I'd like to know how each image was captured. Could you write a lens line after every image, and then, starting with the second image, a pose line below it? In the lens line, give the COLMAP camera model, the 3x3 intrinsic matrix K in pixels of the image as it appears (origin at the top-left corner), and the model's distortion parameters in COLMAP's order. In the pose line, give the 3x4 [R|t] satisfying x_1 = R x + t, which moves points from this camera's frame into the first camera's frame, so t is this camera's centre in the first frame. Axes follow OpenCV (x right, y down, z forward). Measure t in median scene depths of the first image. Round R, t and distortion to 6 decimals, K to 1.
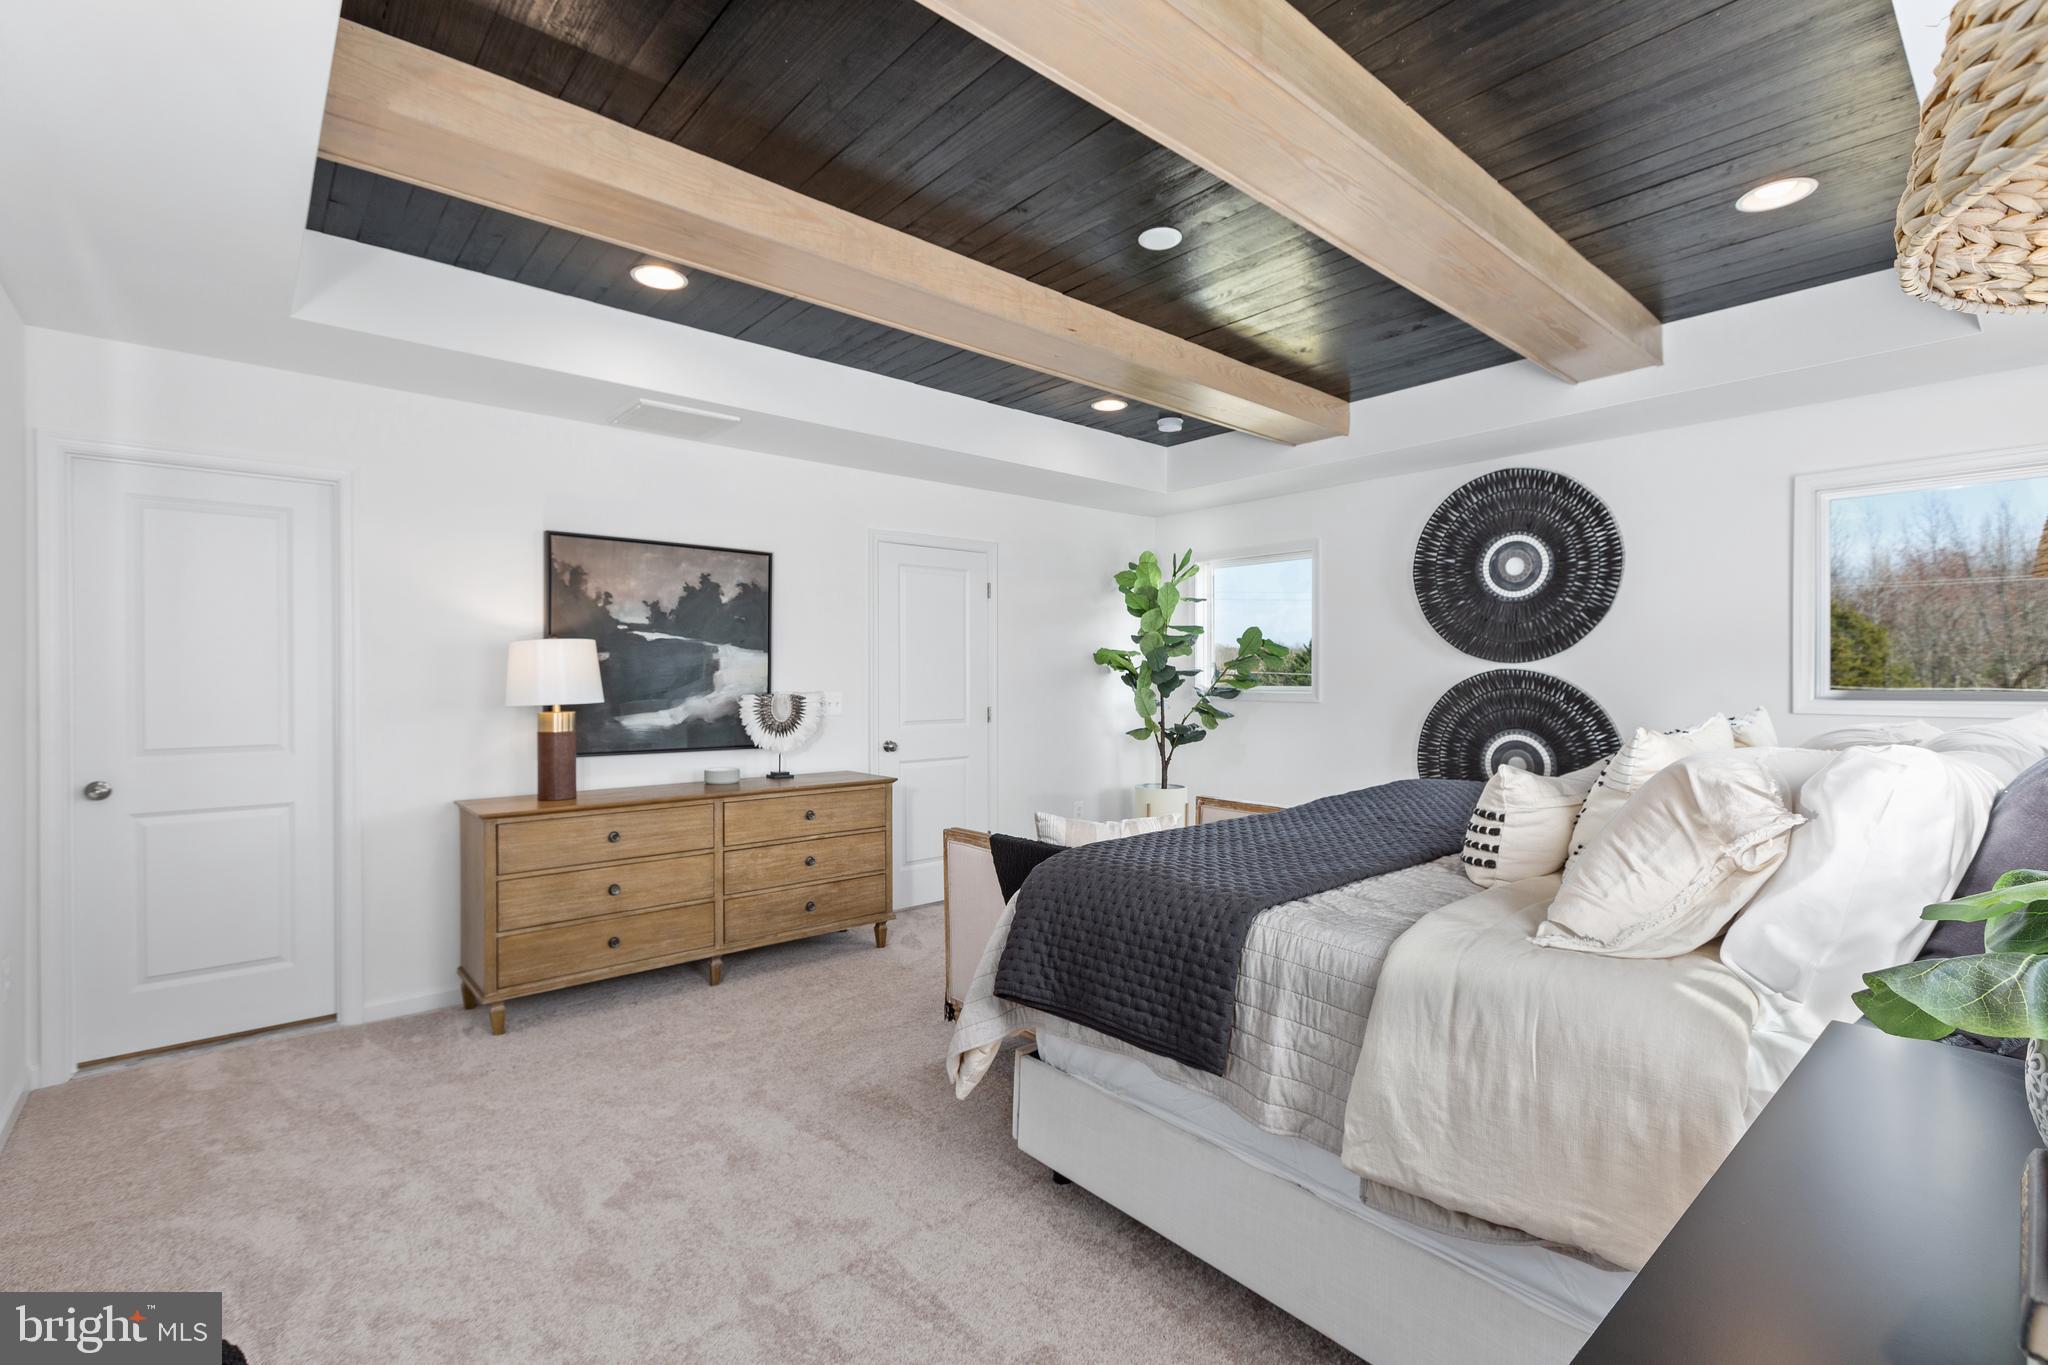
lens RADIAL K [[911.3, 0, 1029.7], [0, 911.3, 677.2], [0, 0, 1]] dist [-0.020752, 0.000076]
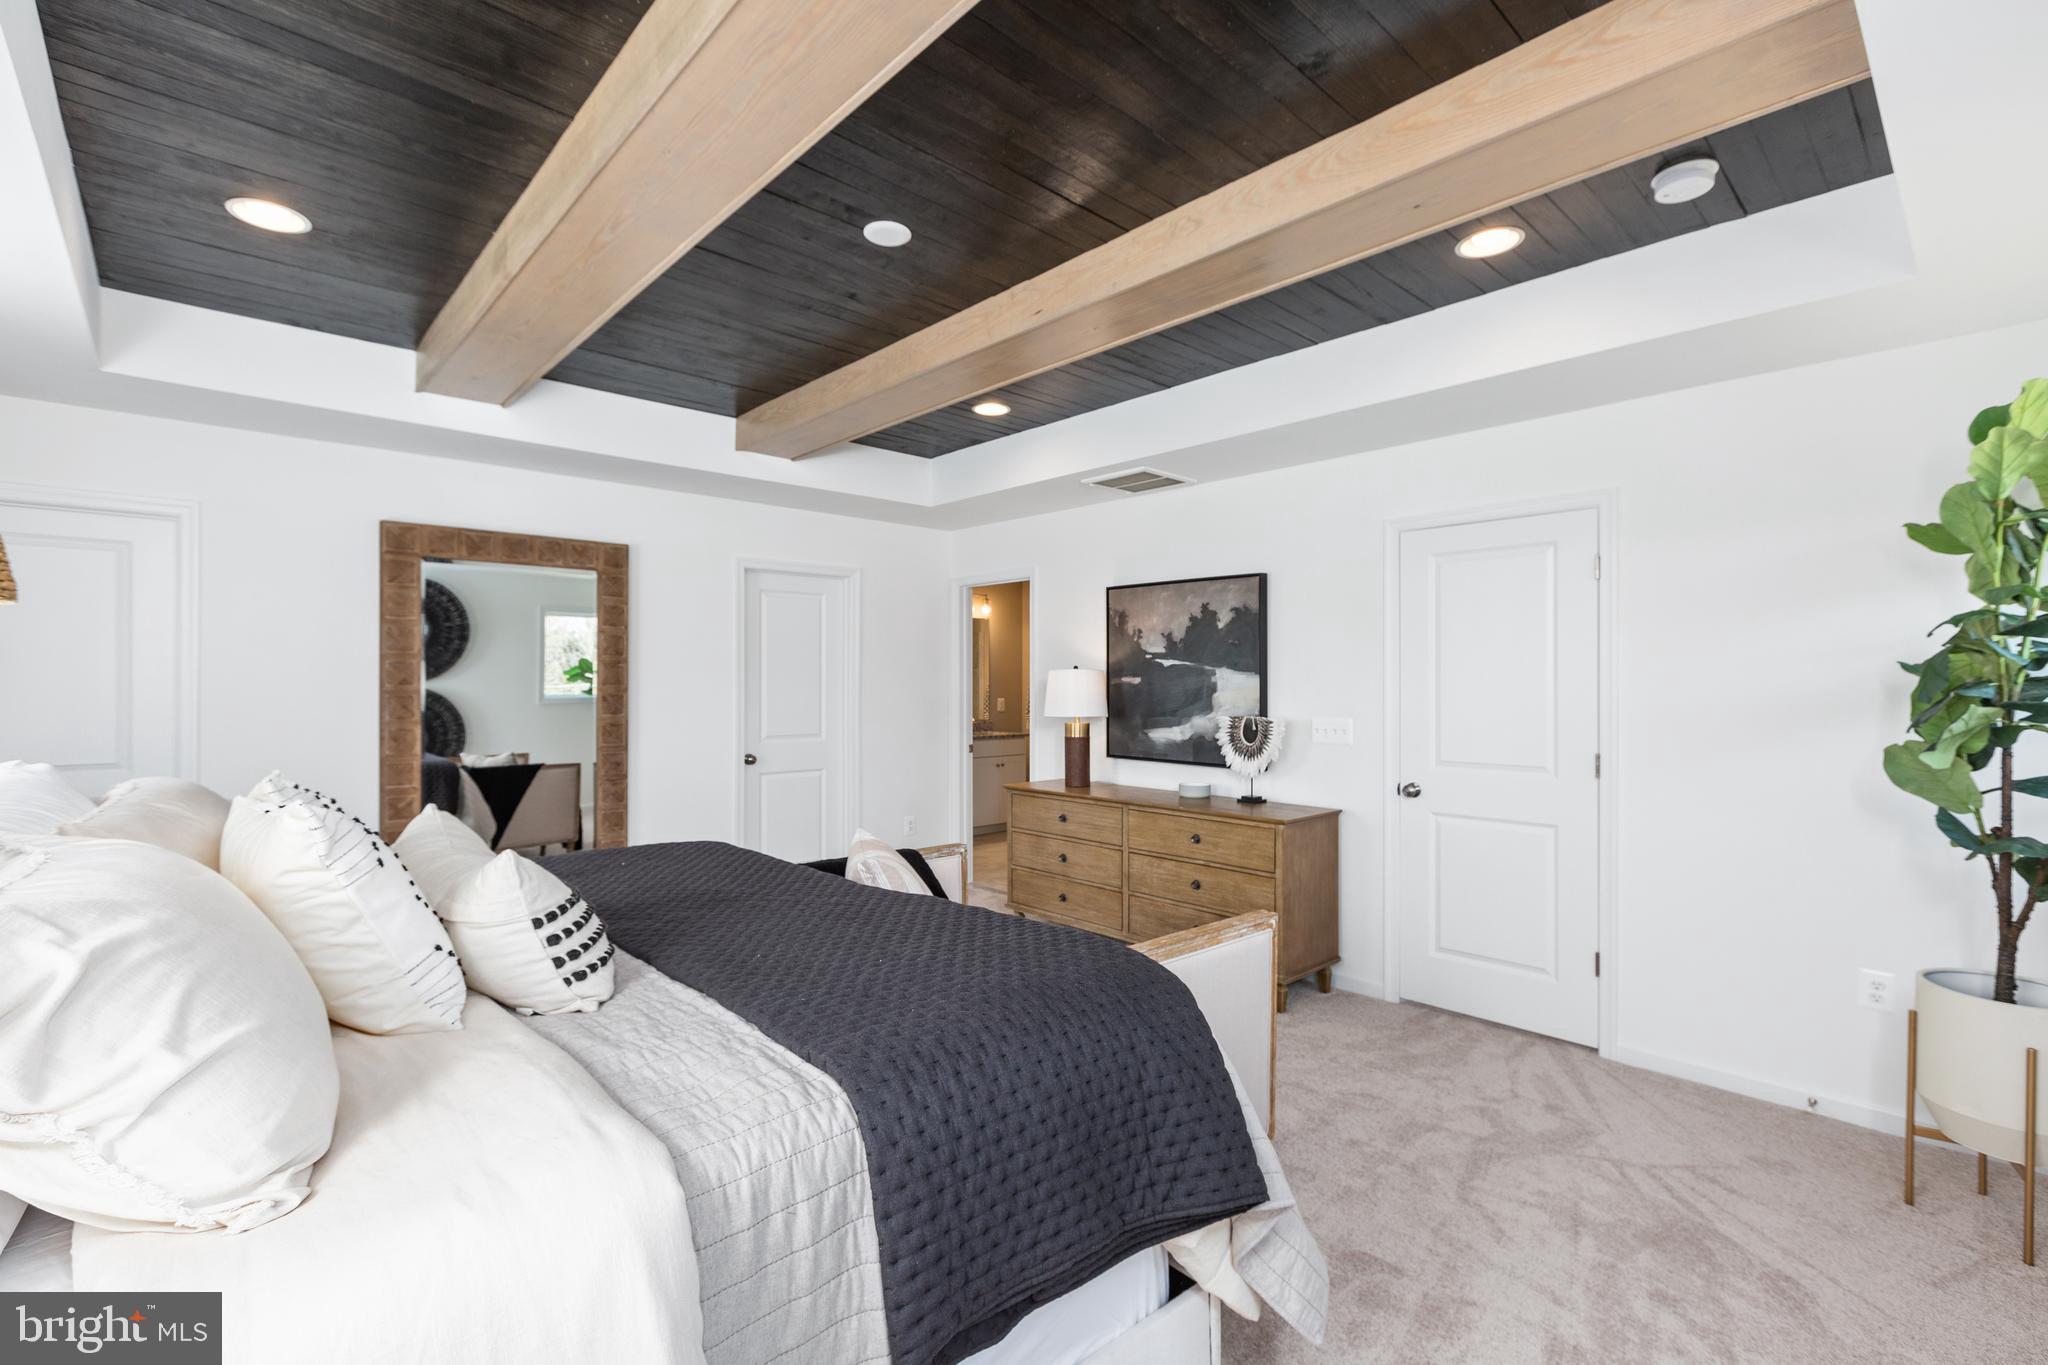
lens RADIAL K [[911.3, 0, 1029.7], [0, 911.3, 677.2], [0, 0, 1]] dist [-0.020752, 0.000076]
pose [[0.023676, -0.006264, -0.999700, 0.739924], [-0.001998, 0.999978, -0.006313, -0.018467], [0.999718, 0.002147, 0.023663, 0.779904]]
